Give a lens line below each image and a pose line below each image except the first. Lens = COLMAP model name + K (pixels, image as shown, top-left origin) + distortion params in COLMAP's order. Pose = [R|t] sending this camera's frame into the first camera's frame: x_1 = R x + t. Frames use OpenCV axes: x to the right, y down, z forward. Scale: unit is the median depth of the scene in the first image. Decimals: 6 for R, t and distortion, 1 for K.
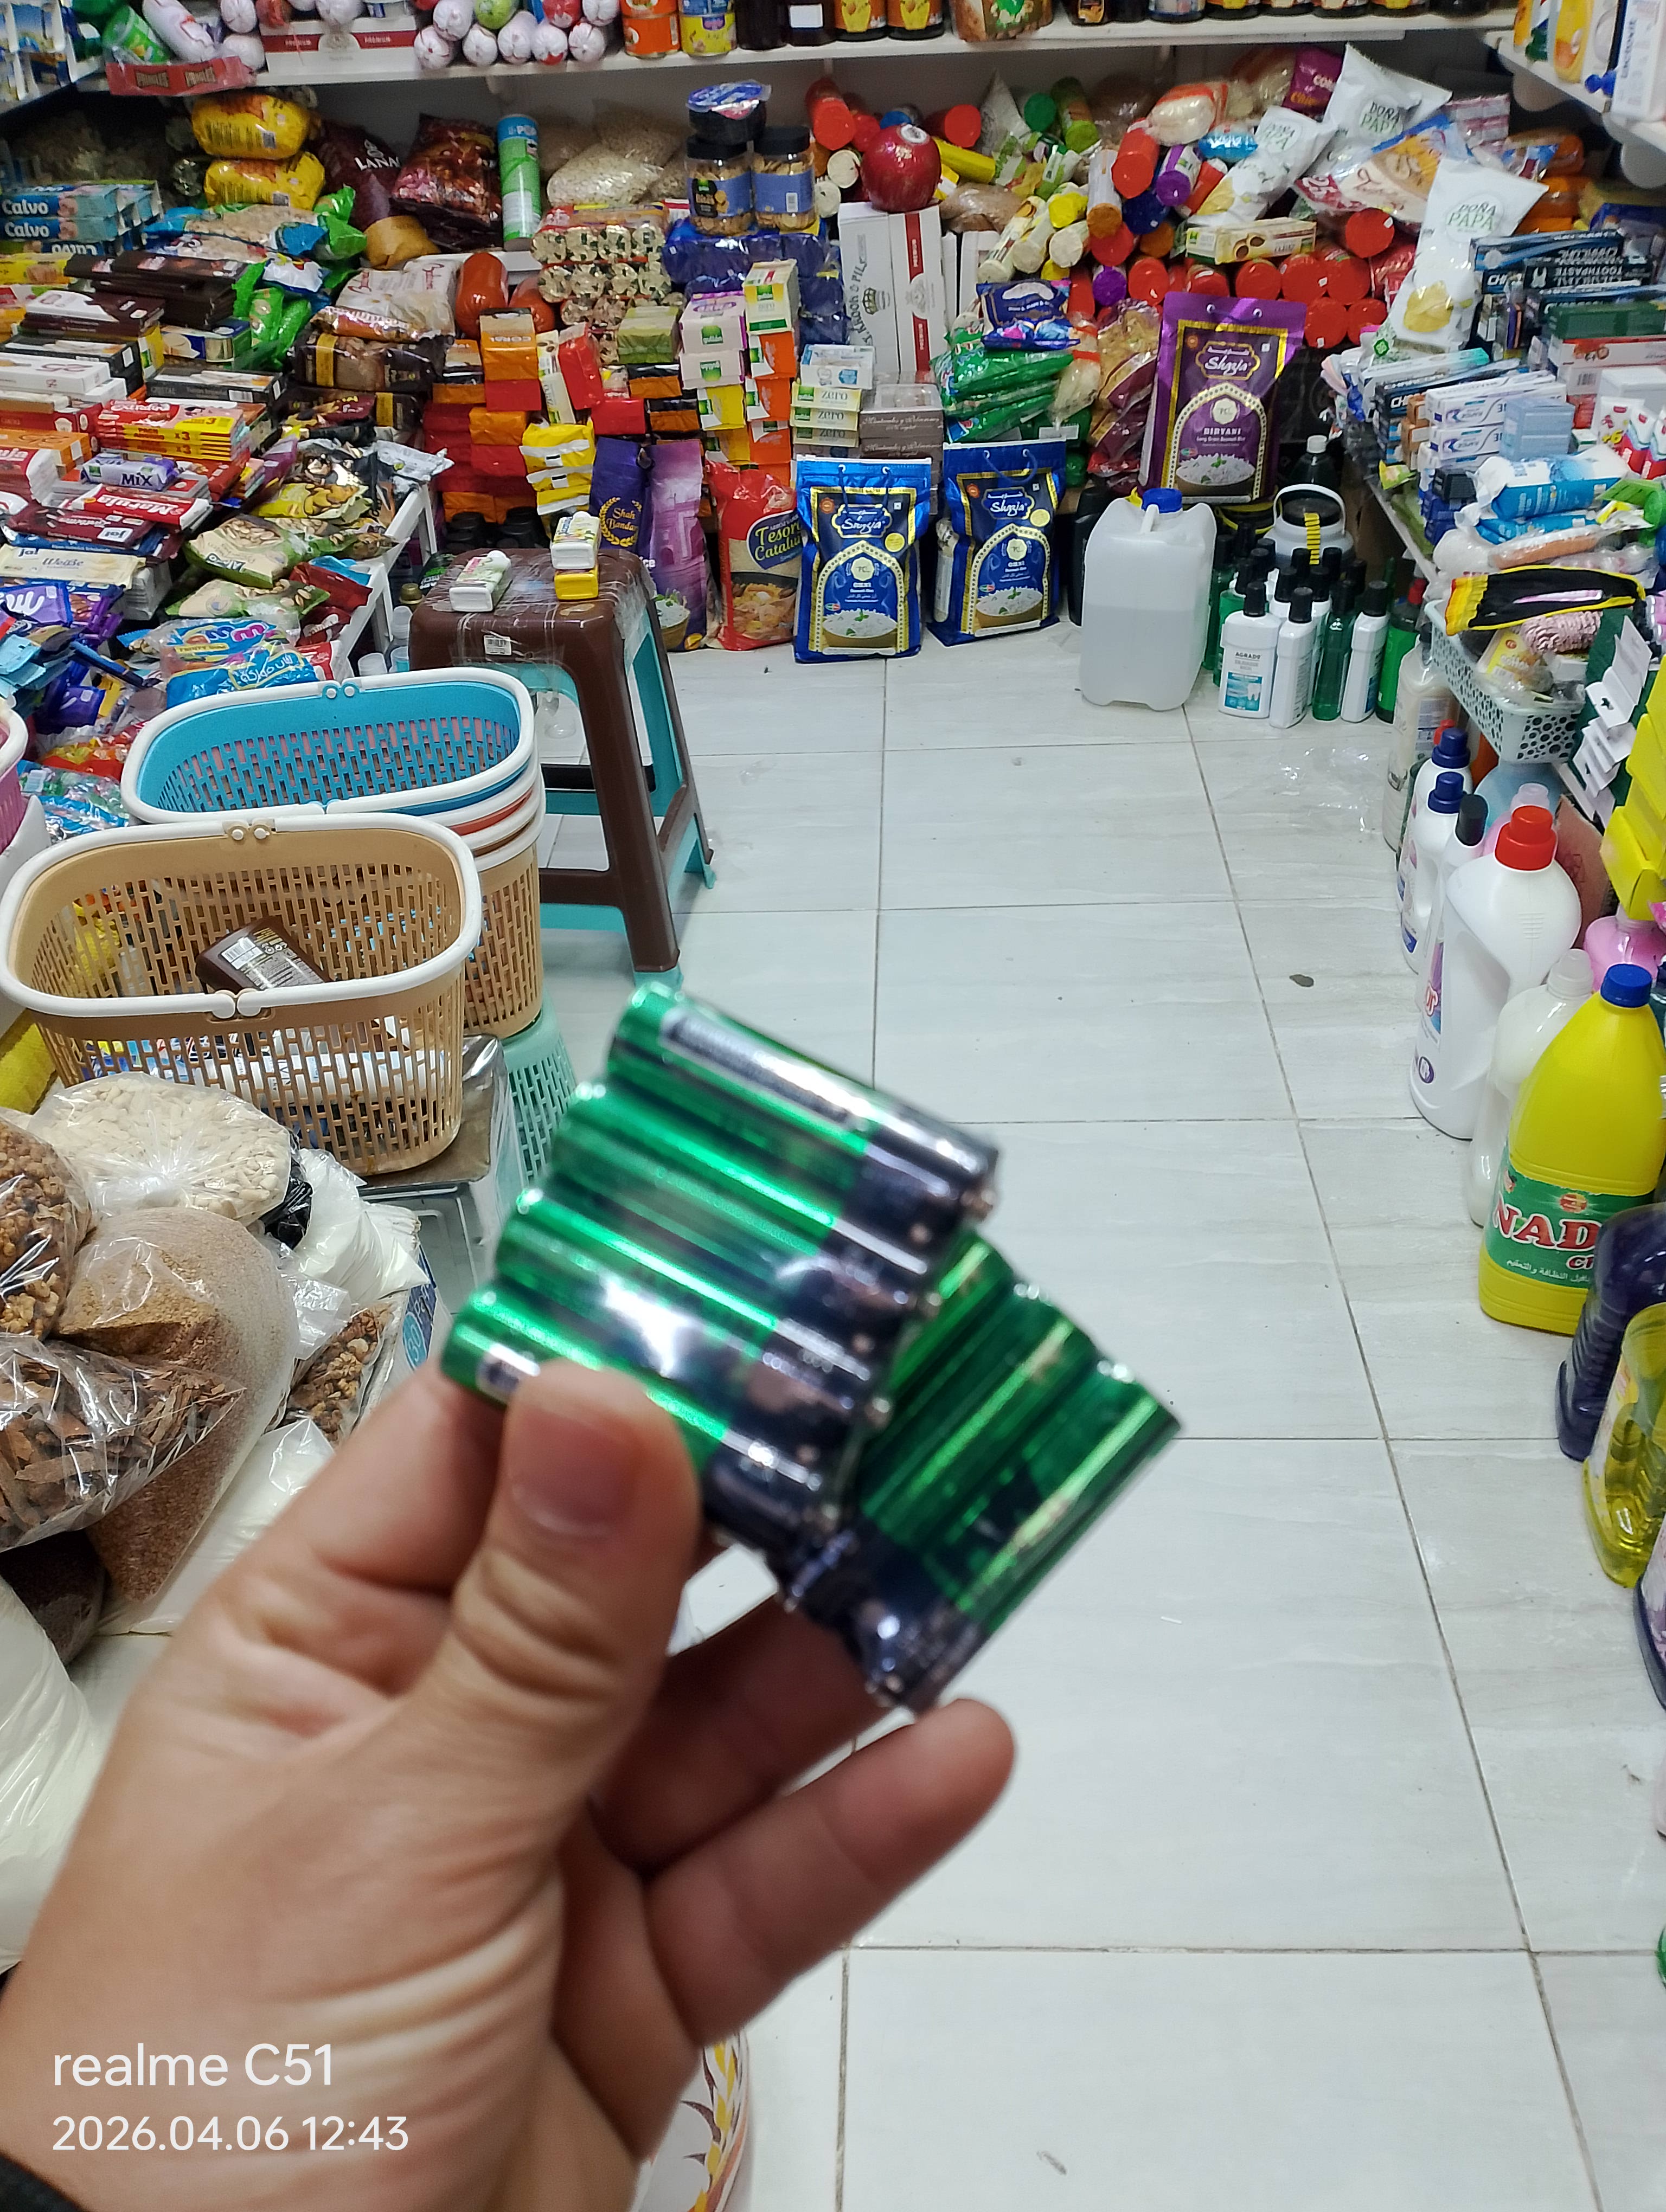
lens RADIAL K [[1750.0, 0, 827.6], [0, 1750.0, 1108.1], [0, 0, 1]] dist [0.063473, -0.136063]
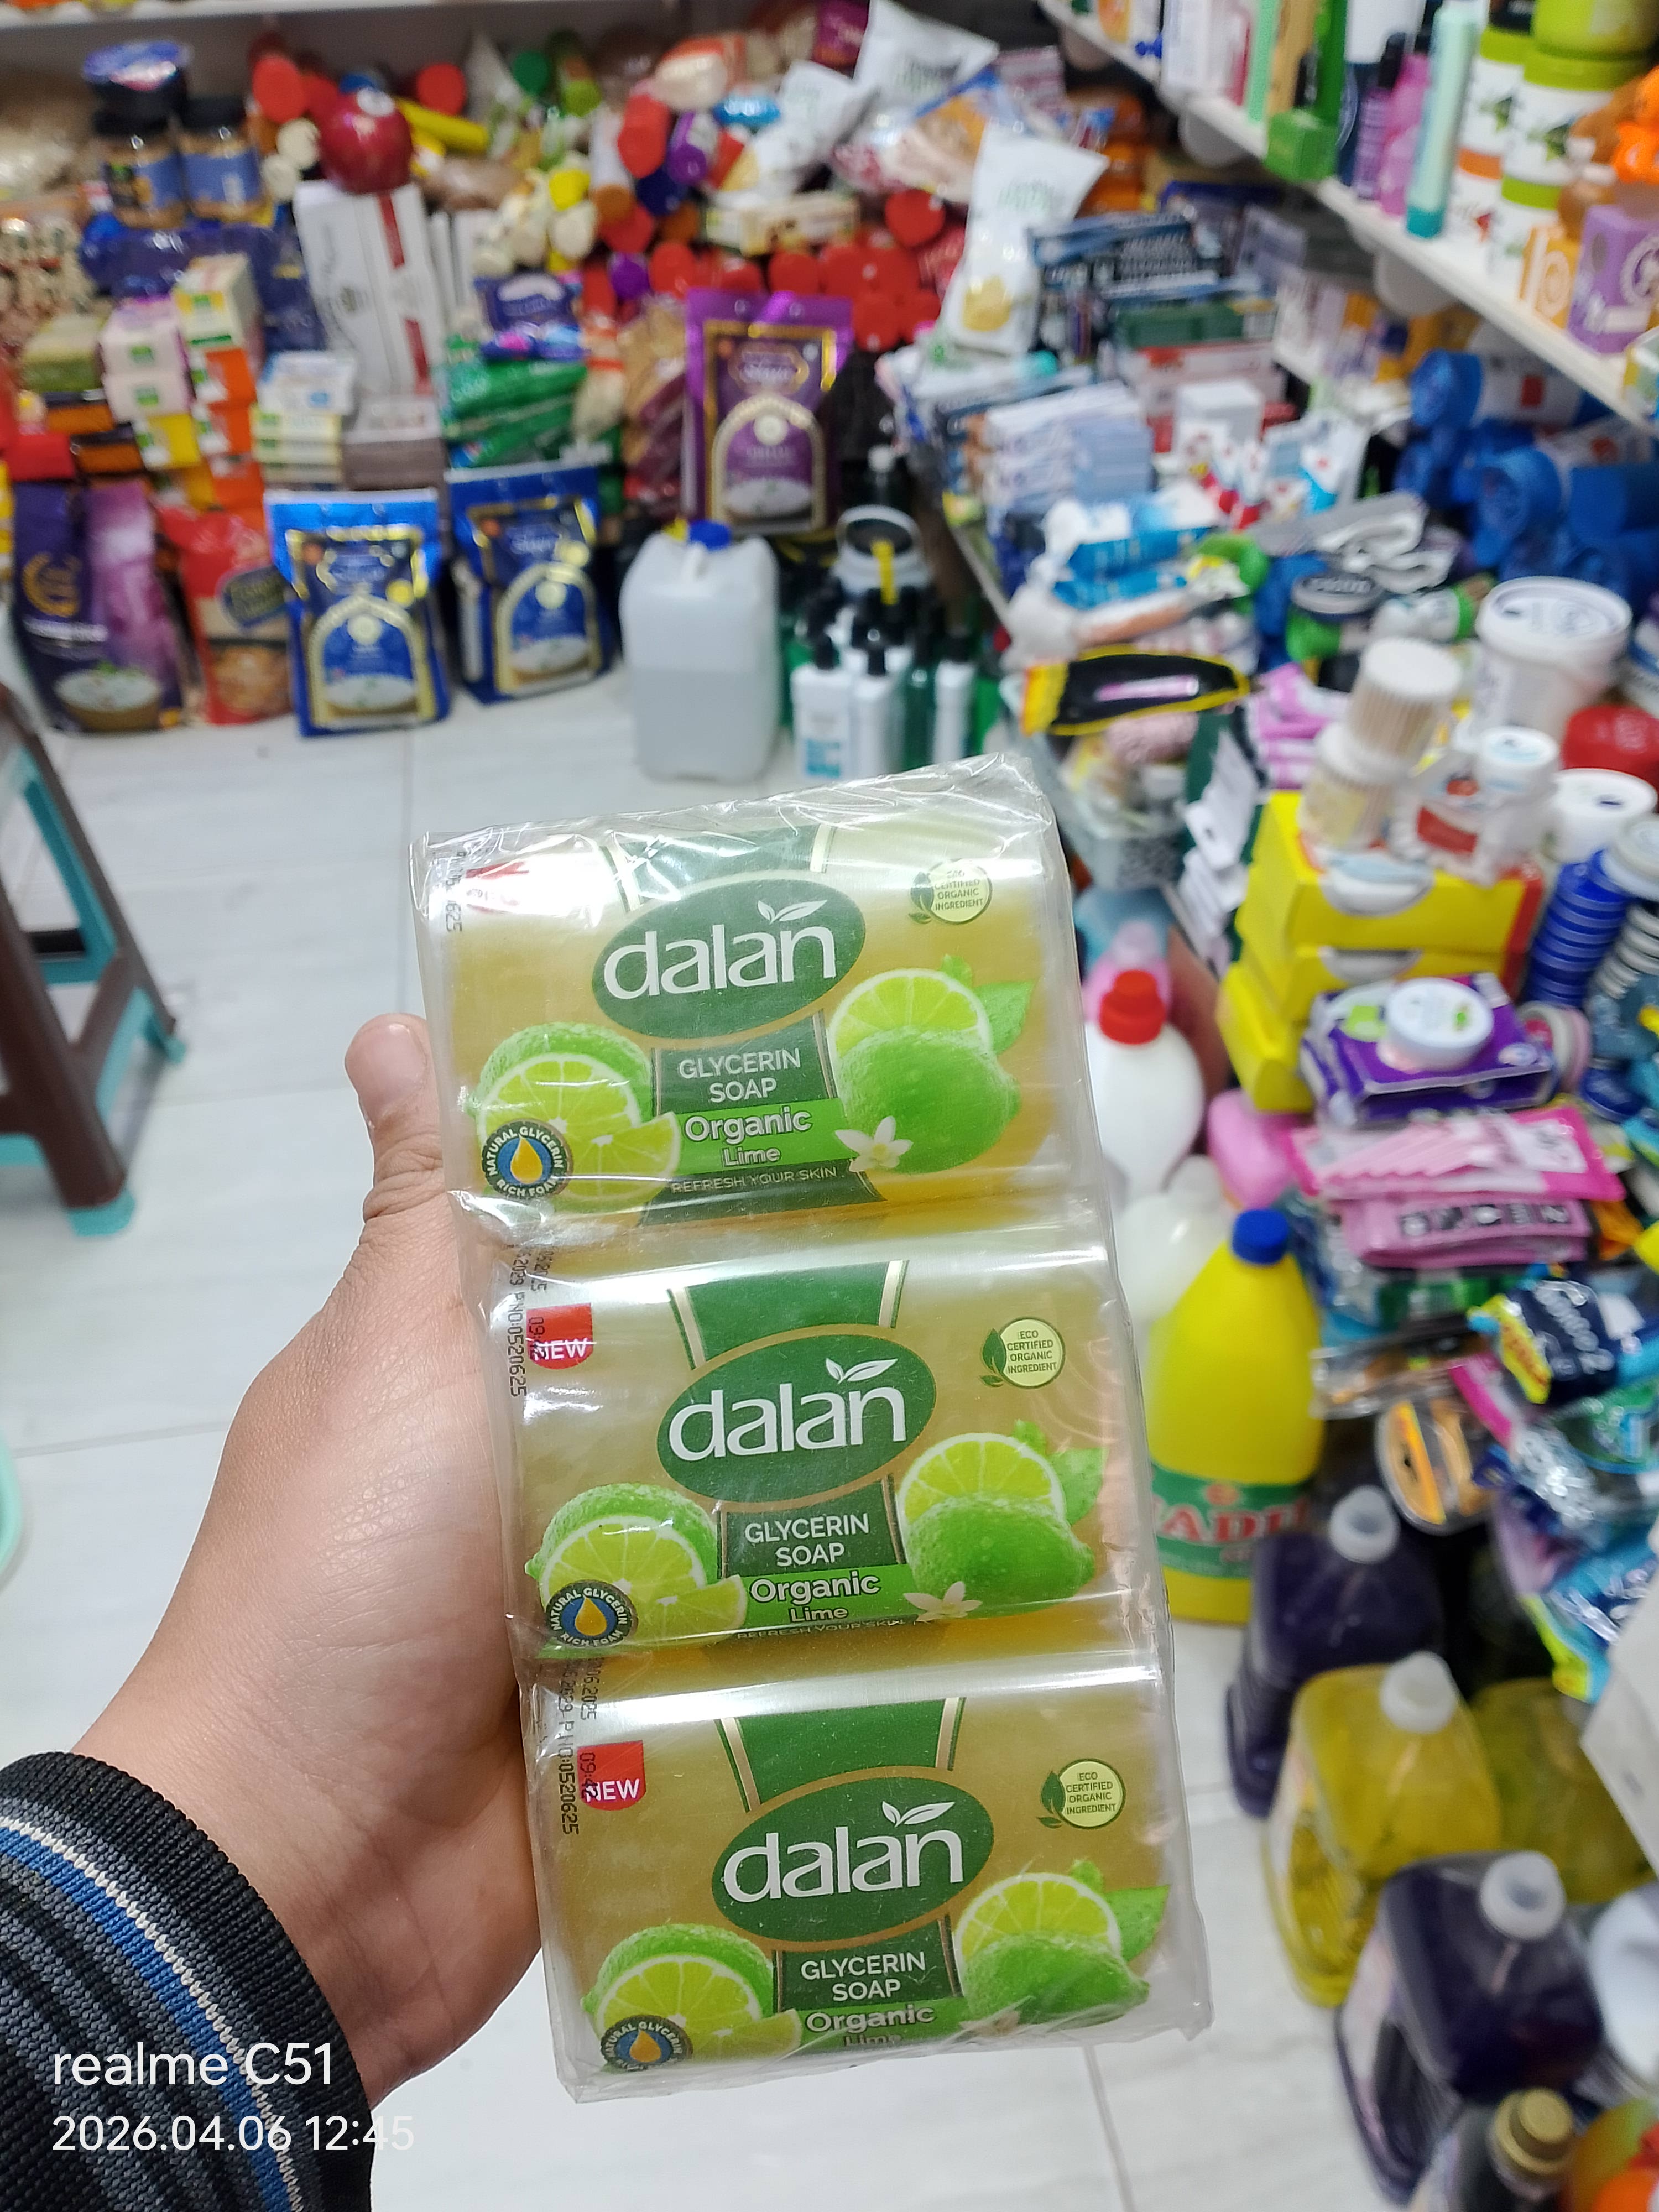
lens RADIAL K [[1780.7, 0, 829.5], [0, 1780.7, 1106.0], [0, 0, 1]] dist [0.048652, -0.132662]
pose [[0.980246, -0.099641, 0.170848, 0.071769], [0.094725, 0.994826, 0.036710, -0.096636], [-0.173622, -0.019802, 0.984613, 0.132121]]
